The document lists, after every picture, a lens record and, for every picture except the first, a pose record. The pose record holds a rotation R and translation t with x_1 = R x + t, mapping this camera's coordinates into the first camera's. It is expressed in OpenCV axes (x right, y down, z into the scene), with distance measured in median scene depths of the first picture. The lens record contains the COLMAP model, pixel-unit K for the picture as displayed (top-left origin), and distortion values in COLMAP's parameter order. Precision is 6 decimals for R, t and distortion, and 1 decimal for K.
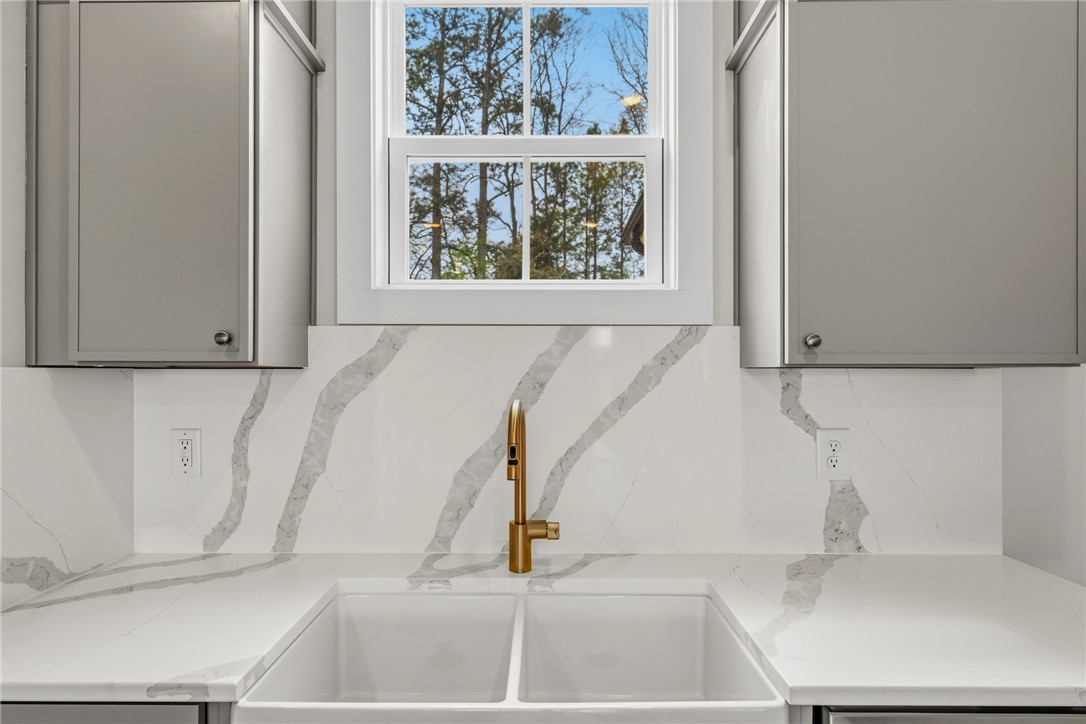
lens RADIAL K [[588.0, 0, 543.0], [0, 588.0, 362.0], [0, 0, 1]] dist [0.000041, -0.000918]
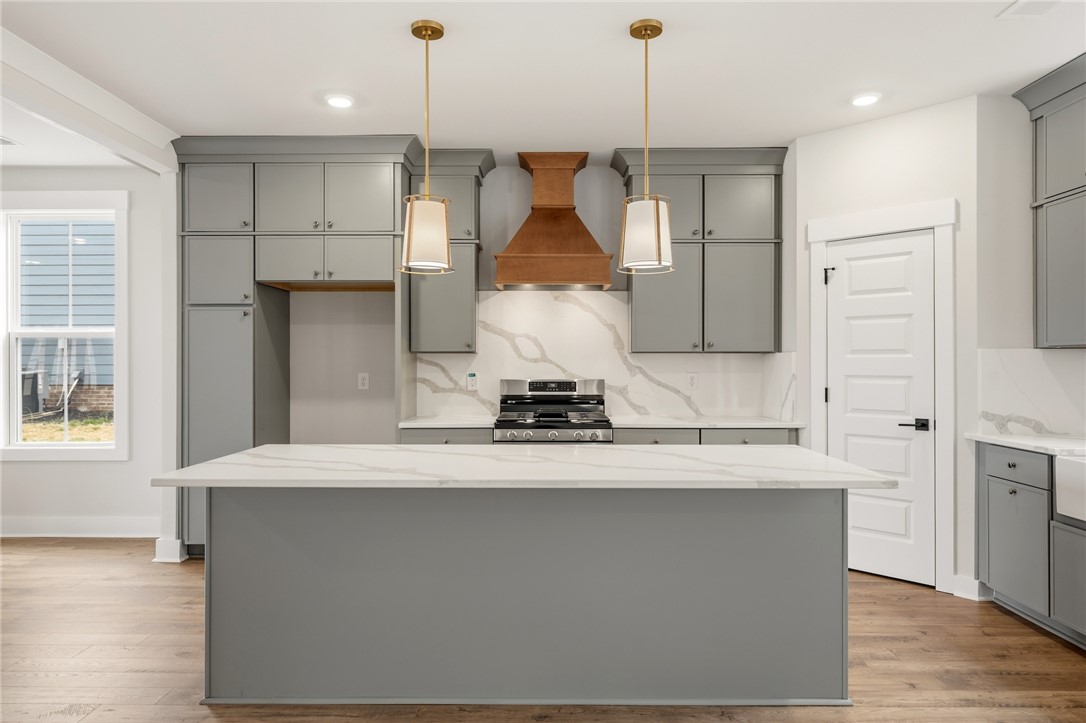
lens RADIAL K [[688.7, 0, 529.7], [0, 688.7, 360.9], [0, 0, 1]] dist [-0.000498, -0.000600]
pose [[-0.014847, -0.003396, -0.999884, 1.845772], [0.016833, 0.999852, -0.003646, 0.032871], [0.999748, -0.016885, -0.014788, -0.995270]]
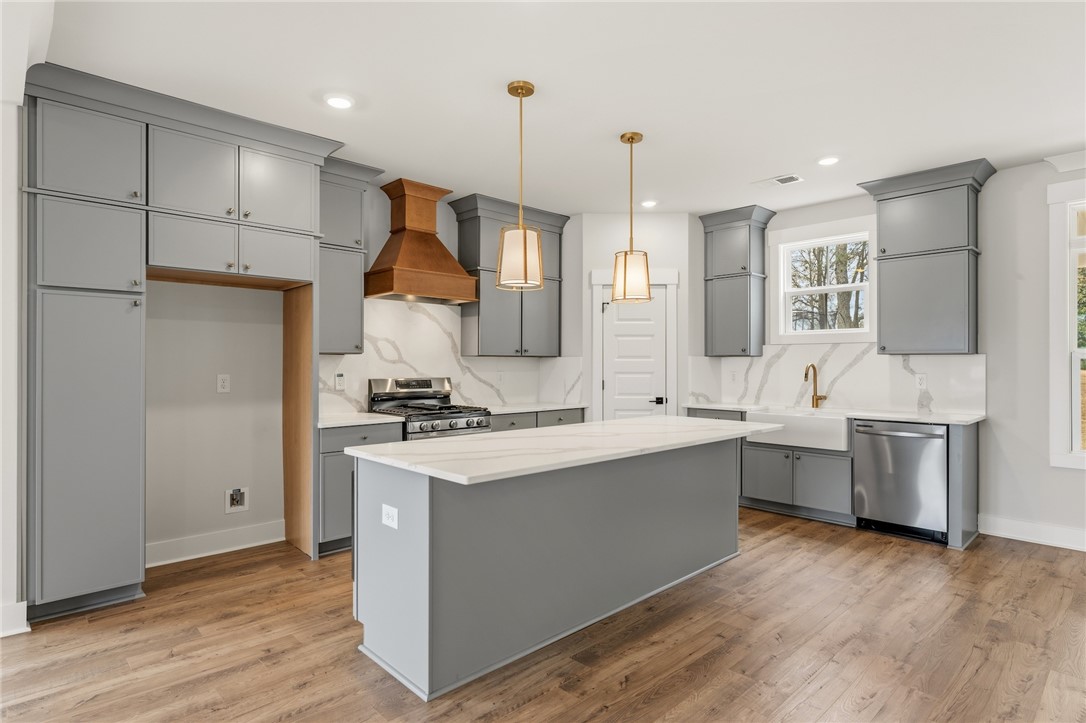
lens RADIAL K [[588.0, 0, 543.0], [0, 588.0, 361.5], [0, 0, 1]] dist [0.000041, -0.000918]
pose [[0.696618, -0.003175, -0.717435, 1.380345], [0.011261, 0.999915, 0.006509, 0.004856], [0.717354, -0.012614, 0.696595, -2.755897]]
